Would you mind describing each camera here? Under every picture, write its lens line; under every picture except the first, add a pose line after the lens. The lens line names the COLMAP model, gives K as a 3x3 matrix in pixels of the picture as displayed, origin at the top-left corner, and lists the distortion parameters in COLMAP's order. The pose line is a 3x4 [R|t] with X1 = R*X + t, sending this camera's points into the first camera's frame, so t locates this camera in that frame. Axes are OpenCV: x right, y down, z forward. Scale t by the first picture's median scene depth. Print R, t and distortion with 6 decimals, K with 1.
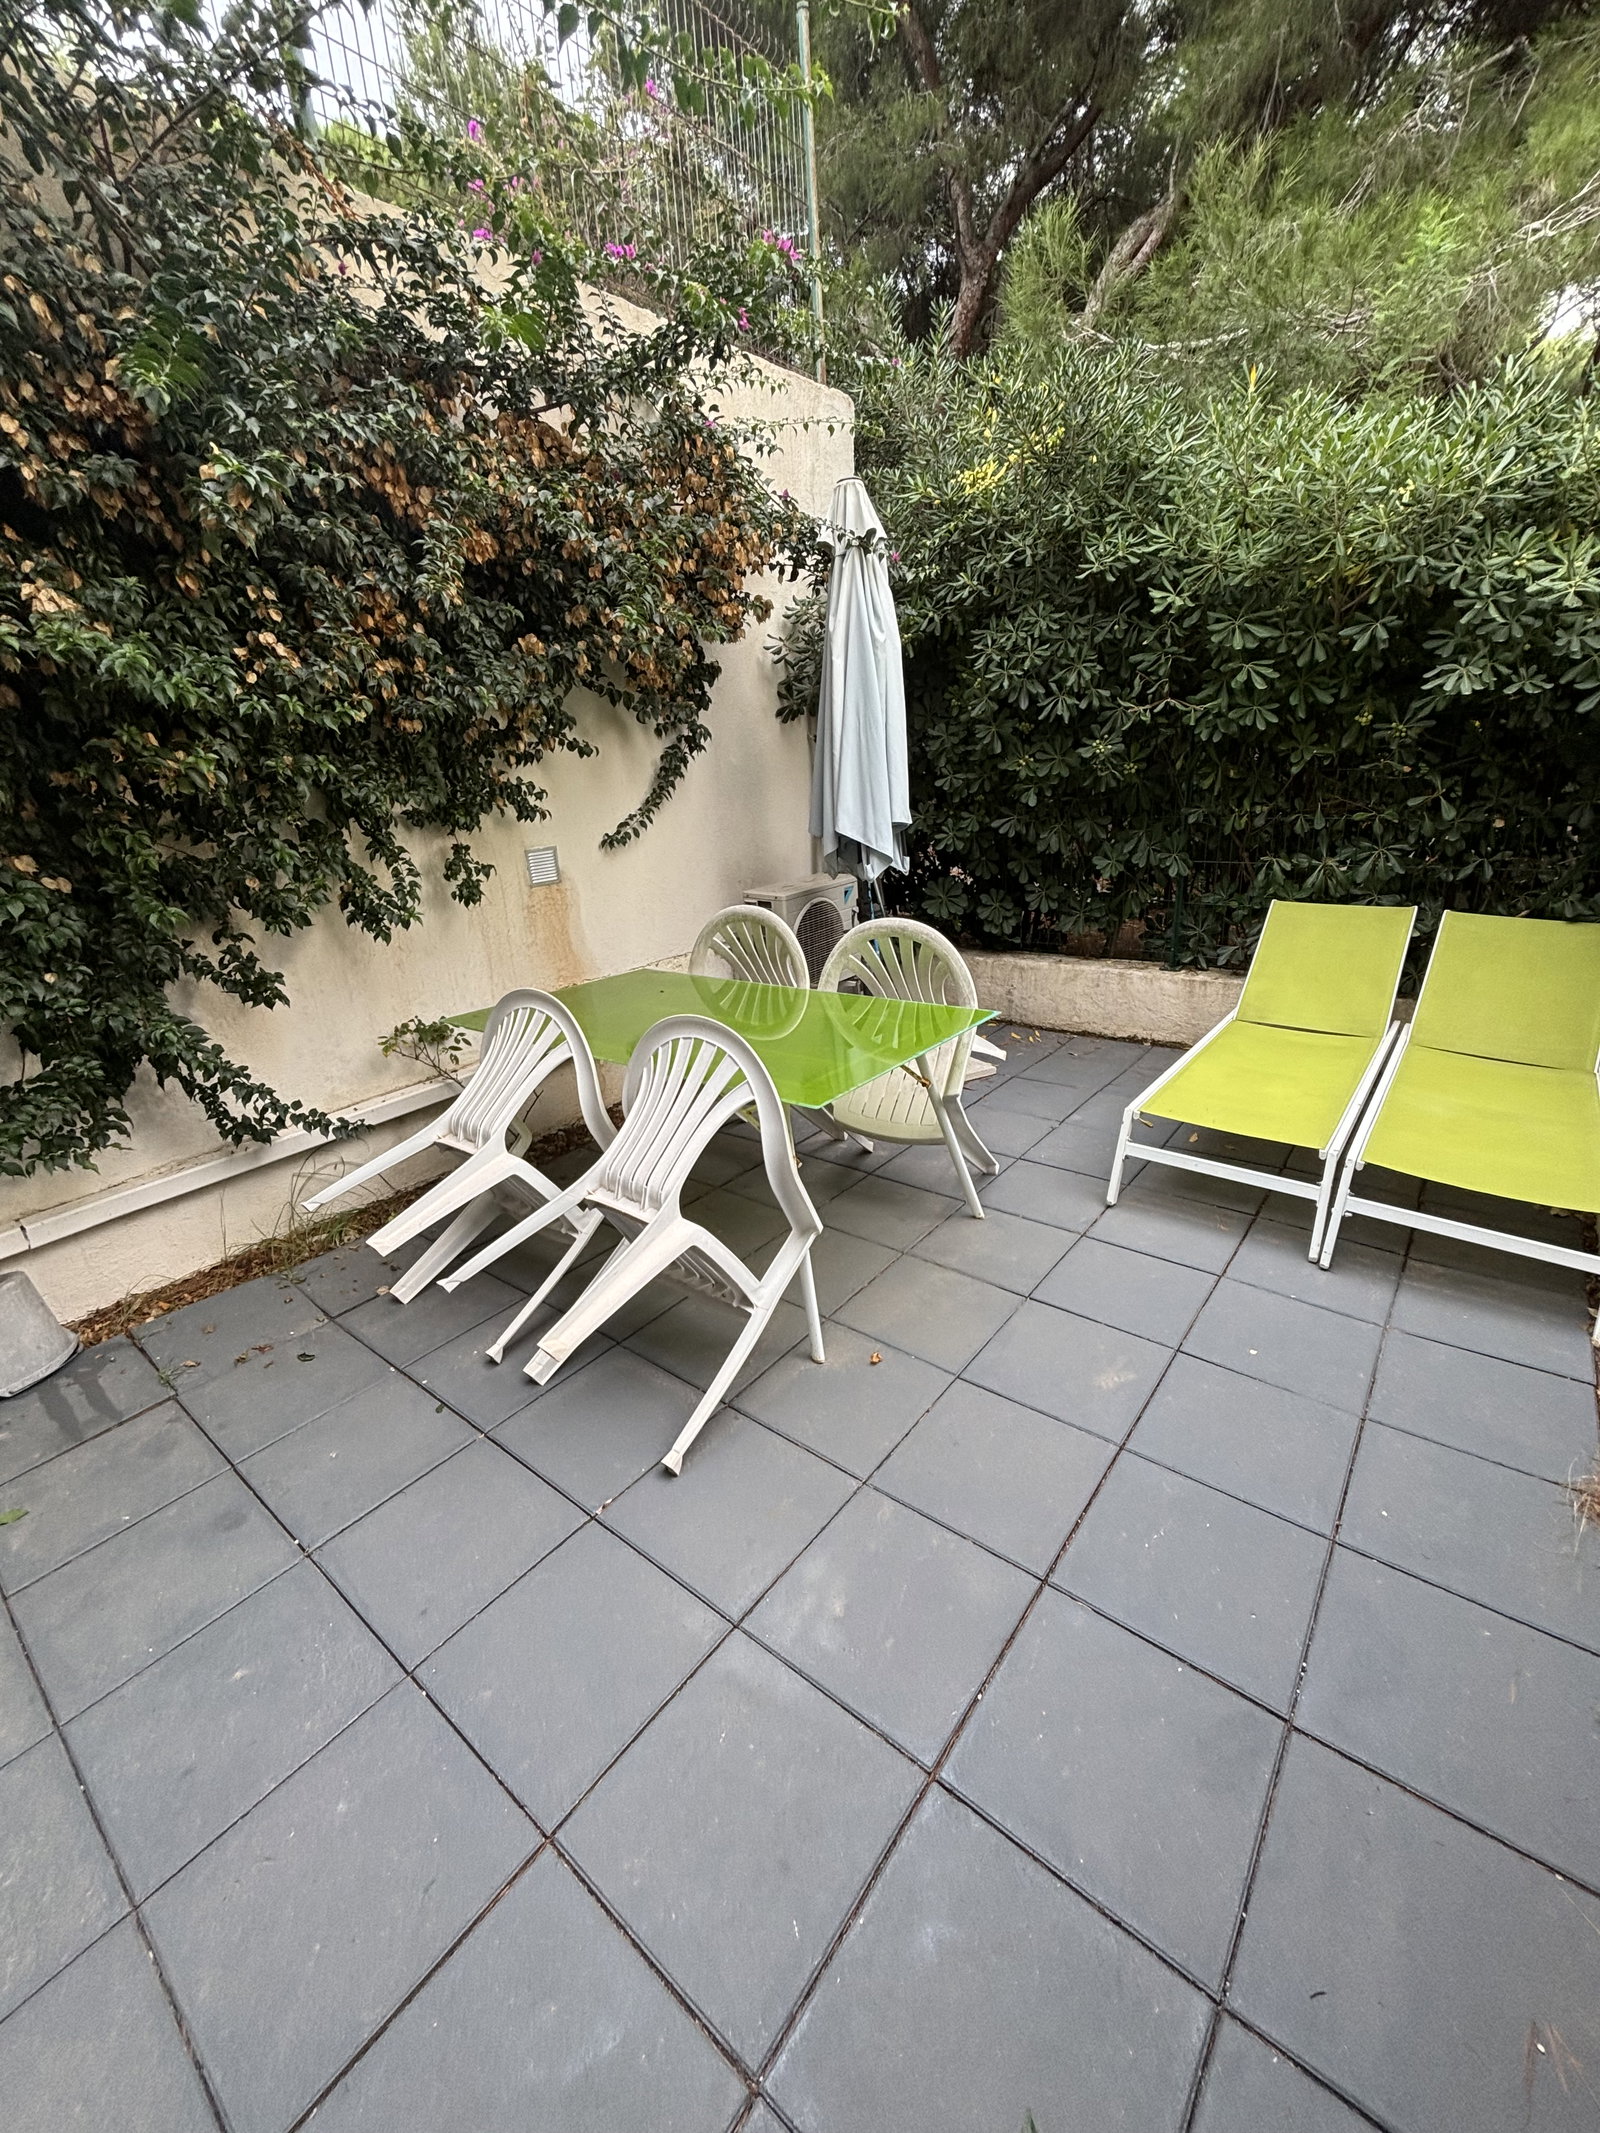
lens RADIAL K [[864.2, 0, 800.7], [0, 864.2, 1063.9], [0, 0, 1]] dist [0.000553, -0.000264]
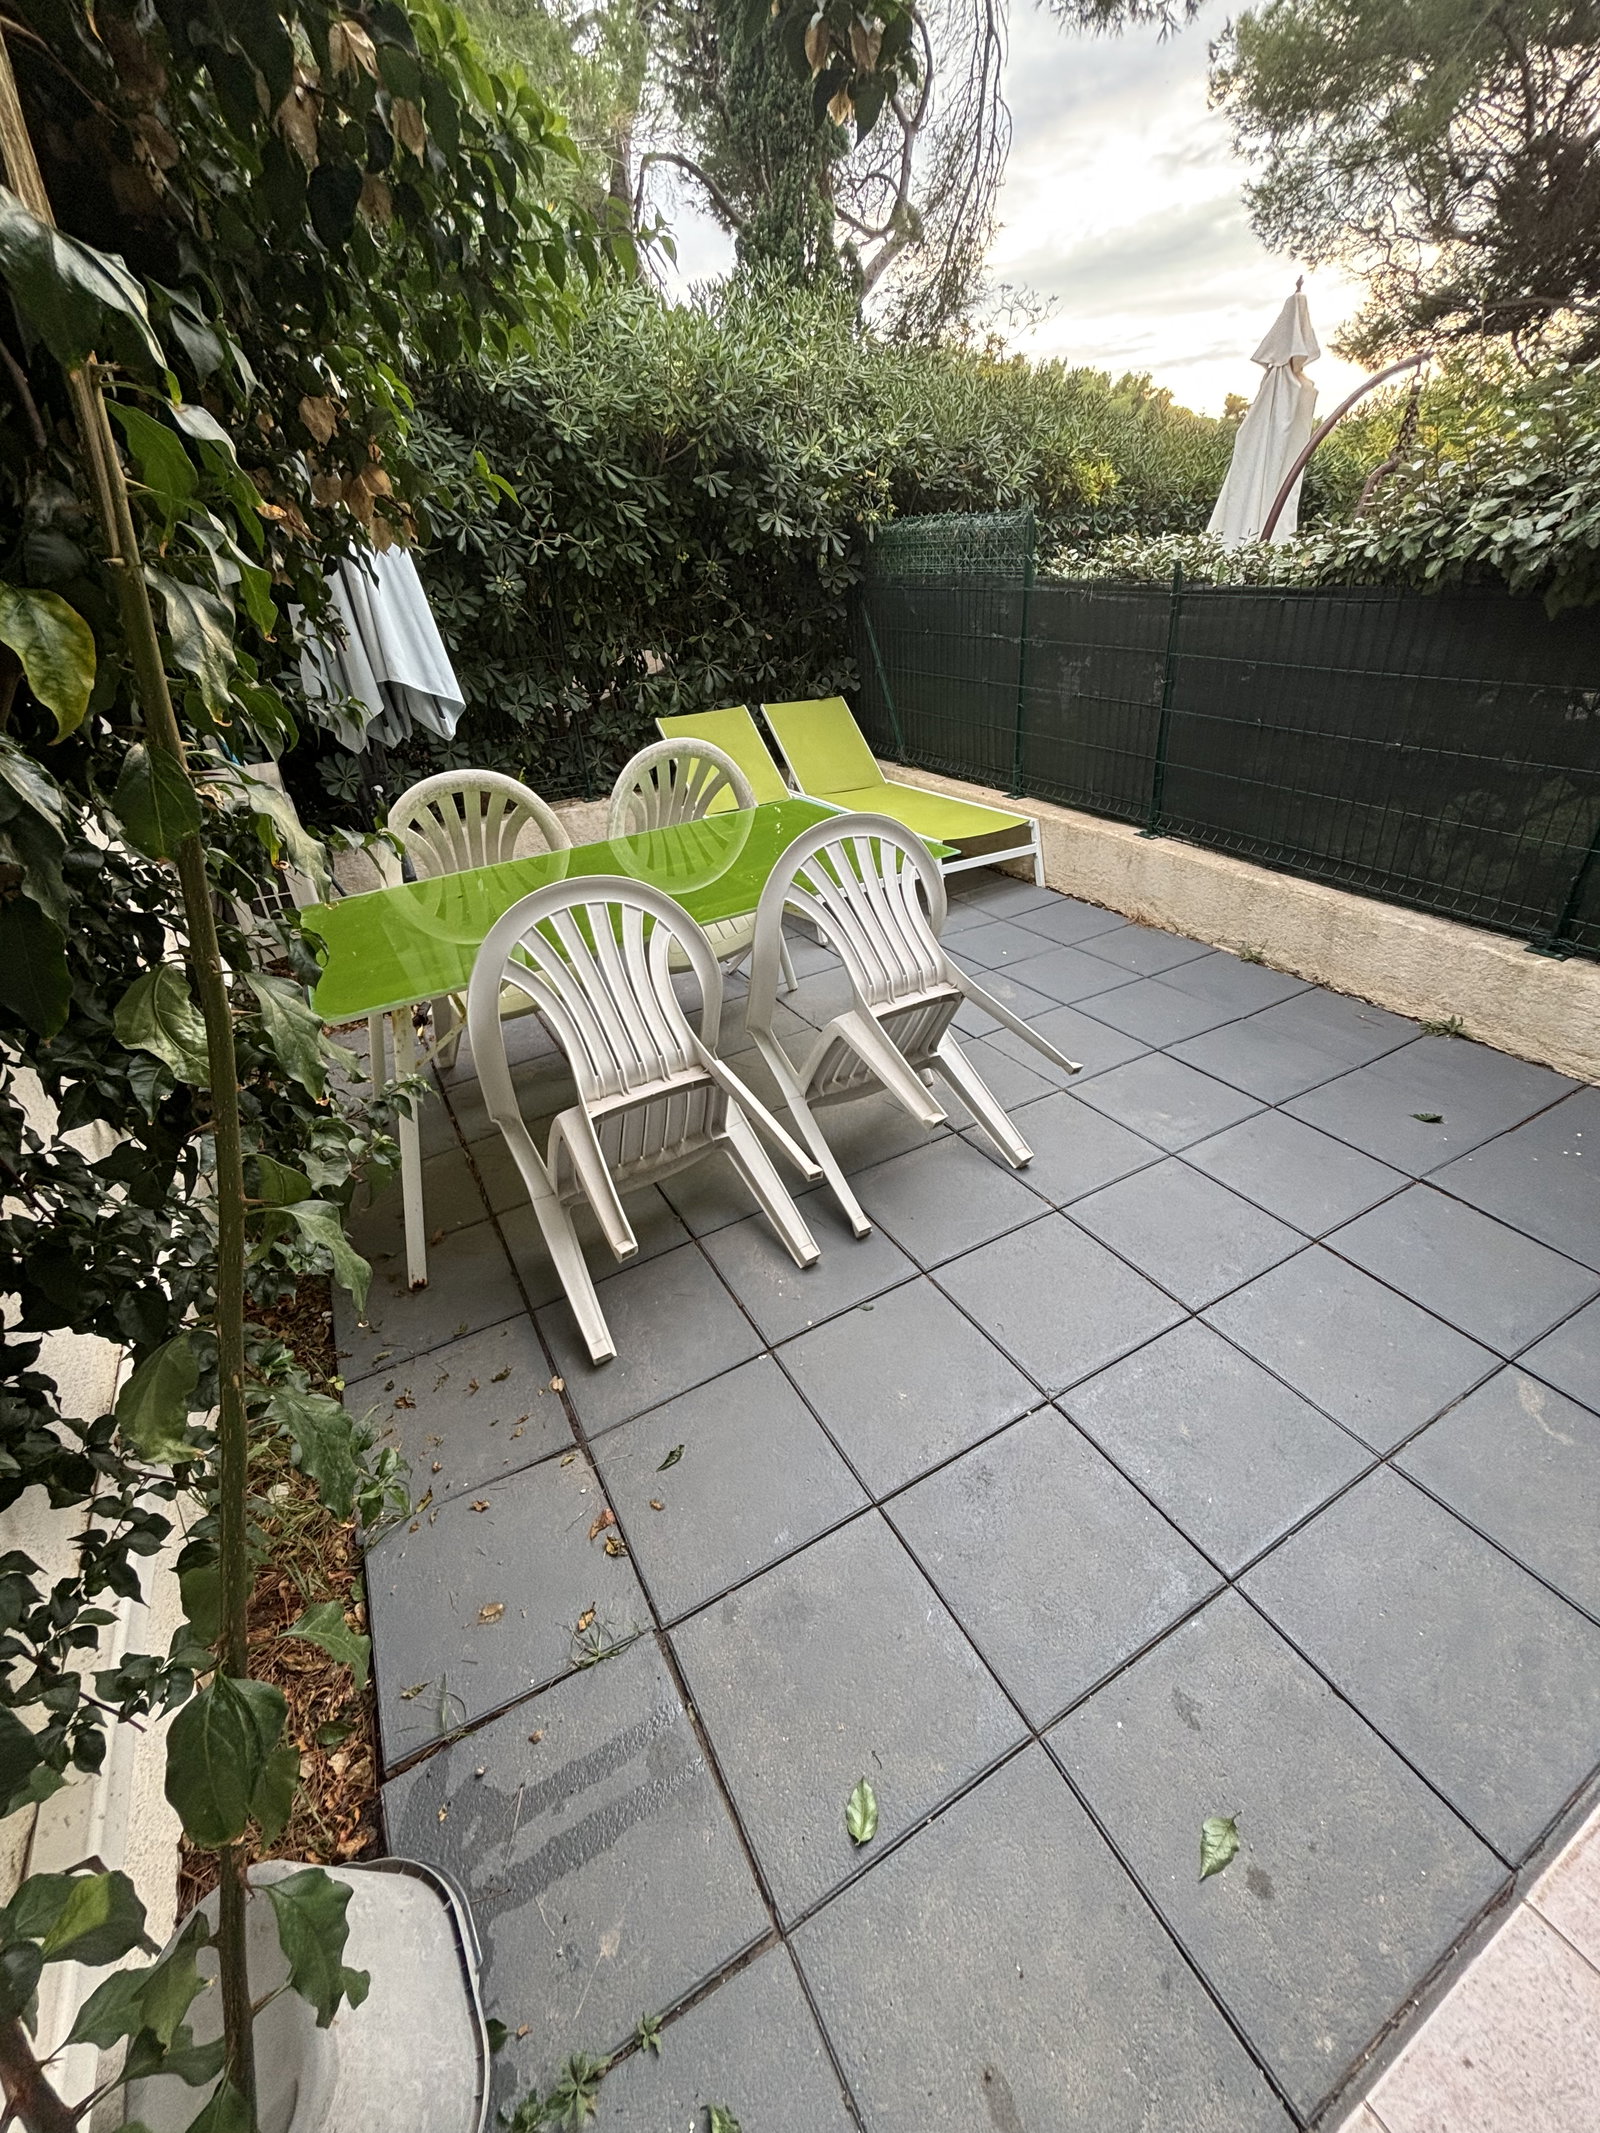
lens RADIAL K [[864.2, 0, 800.7], [0, 864.2, 1063.9], [0, 0, 1]] dist [0.000553, -0.000264]
pose [[0.376813, -0.440848, 0.814656, -0.964994], [0.353516, 0.881357, 0.313427, -0.118226], [-0.856176, 0.169891, 0.487954, 0.525324]]
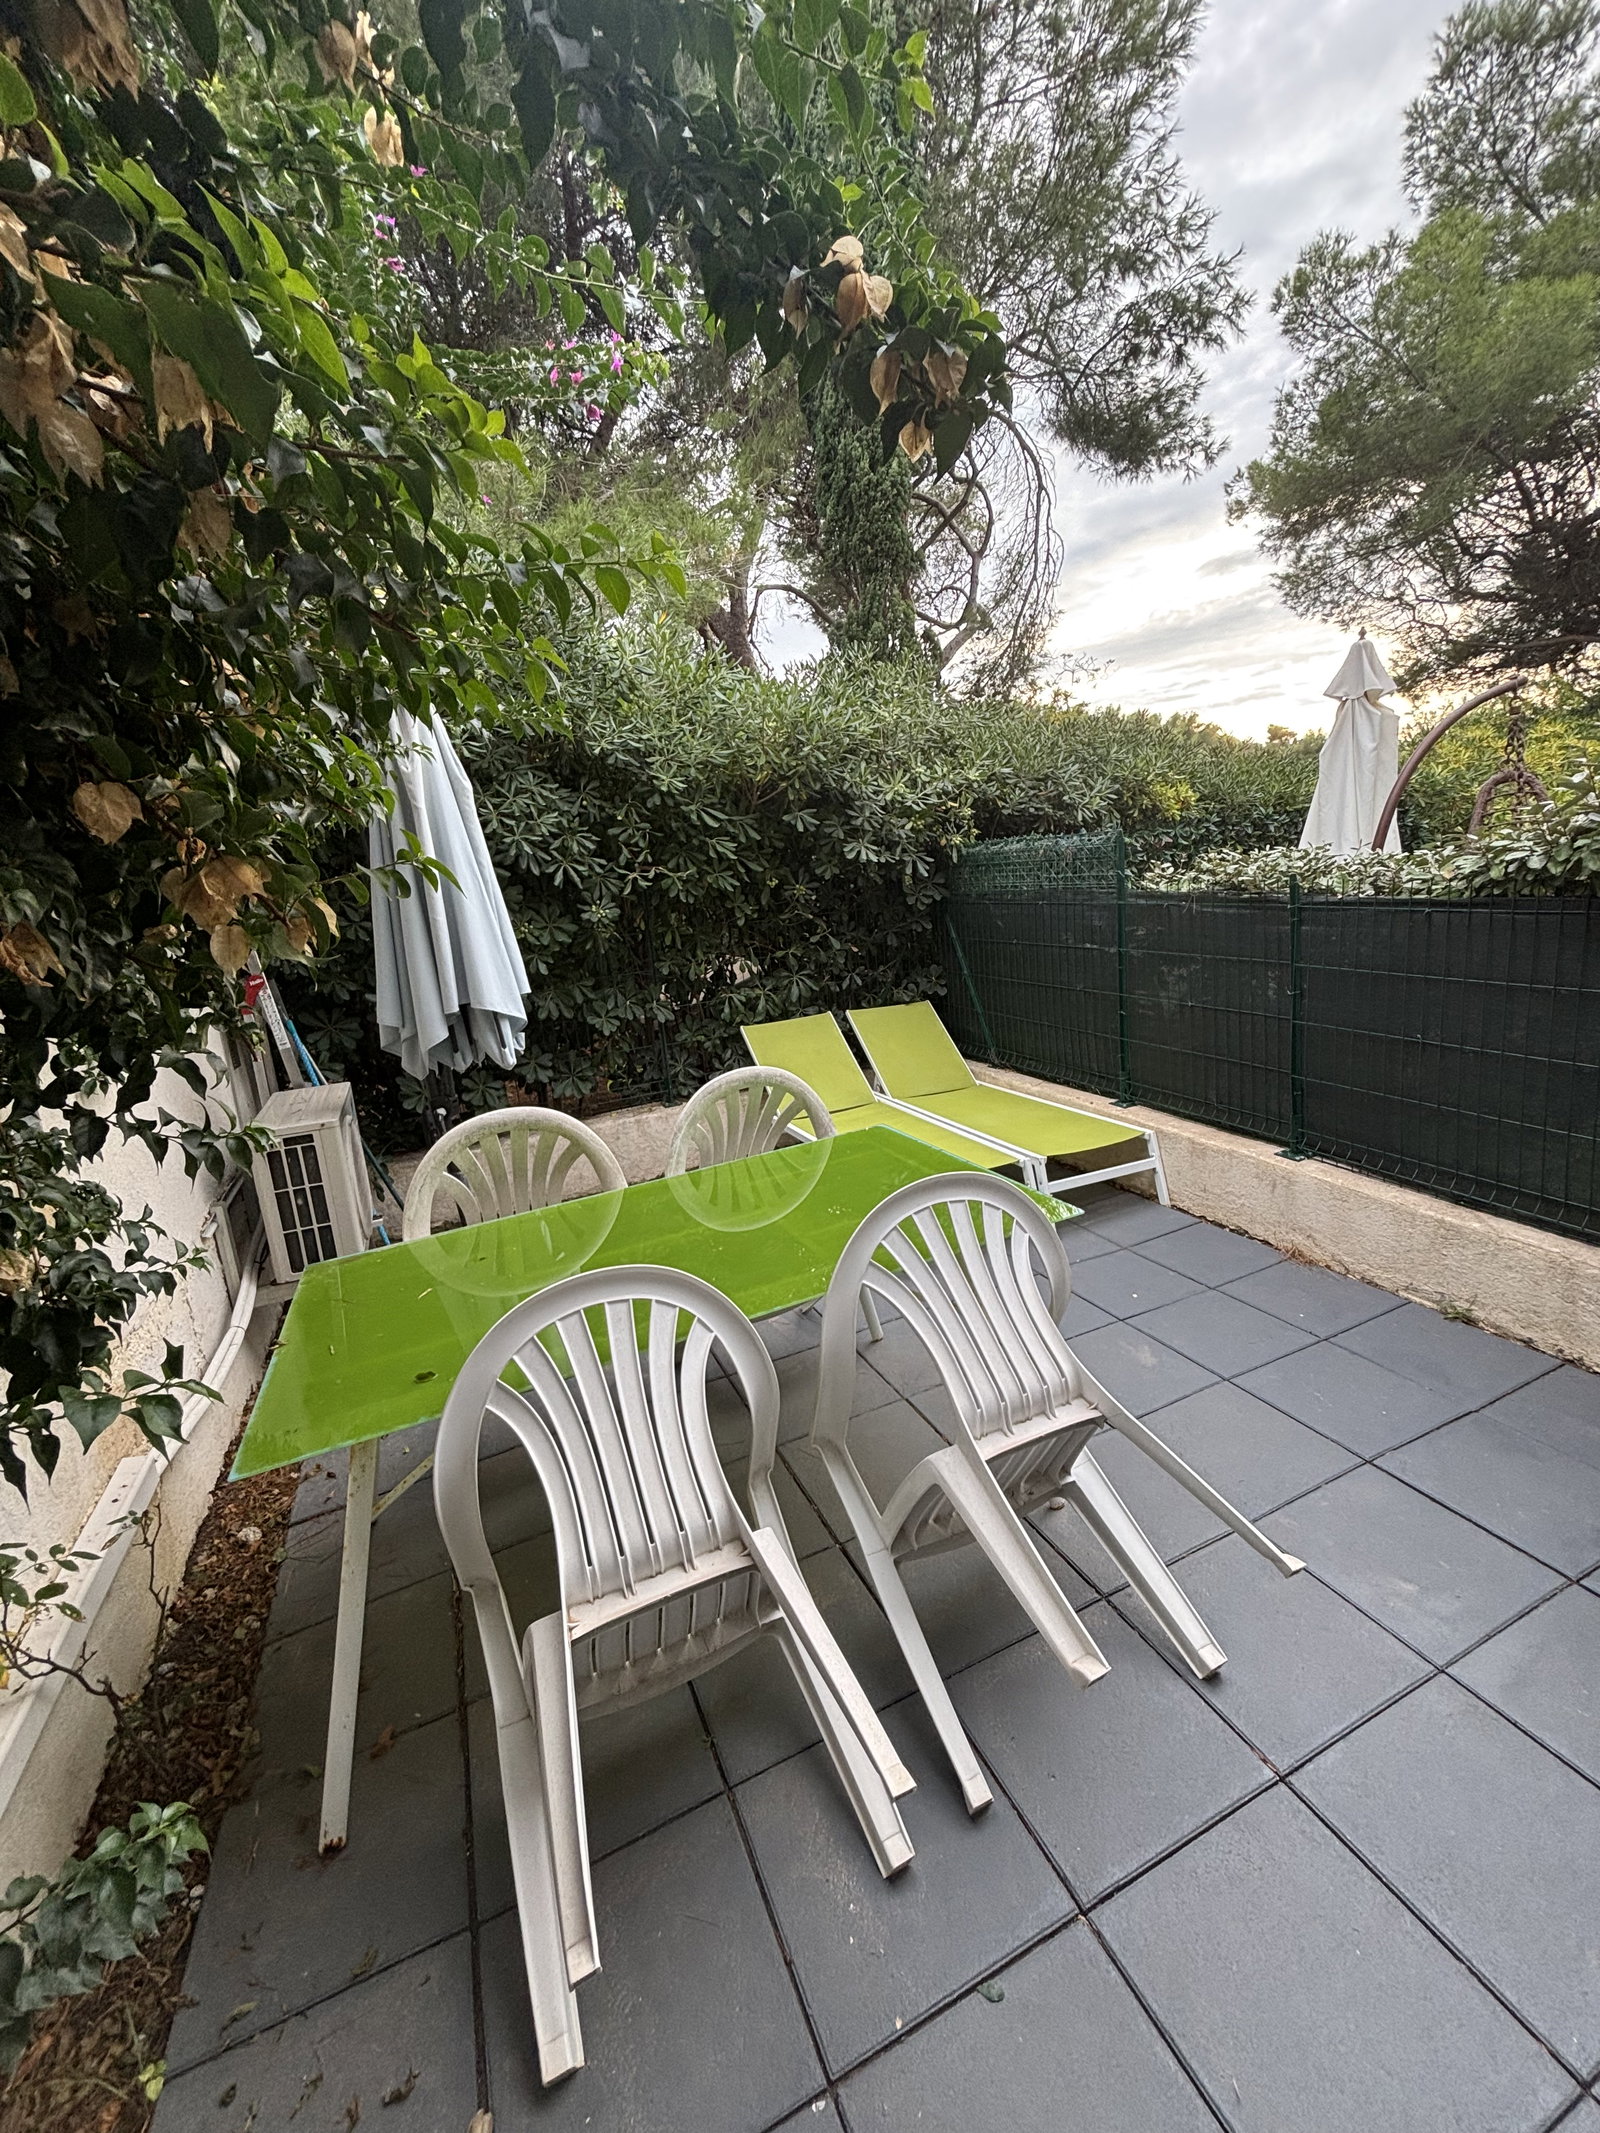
lens RADIAL K [[856.1, 0, 799.1], [0, 856.1, 1073.4], [0, 0, 1]] dist [0.001215, 0.000015]
pose [[0.470276, -0.187377, 0.862398, -0.762279], [0.362154, 0.932105, 0.005036, -0.174590], [-0.804789, 0.309953, 0.506205, 0.582047]]
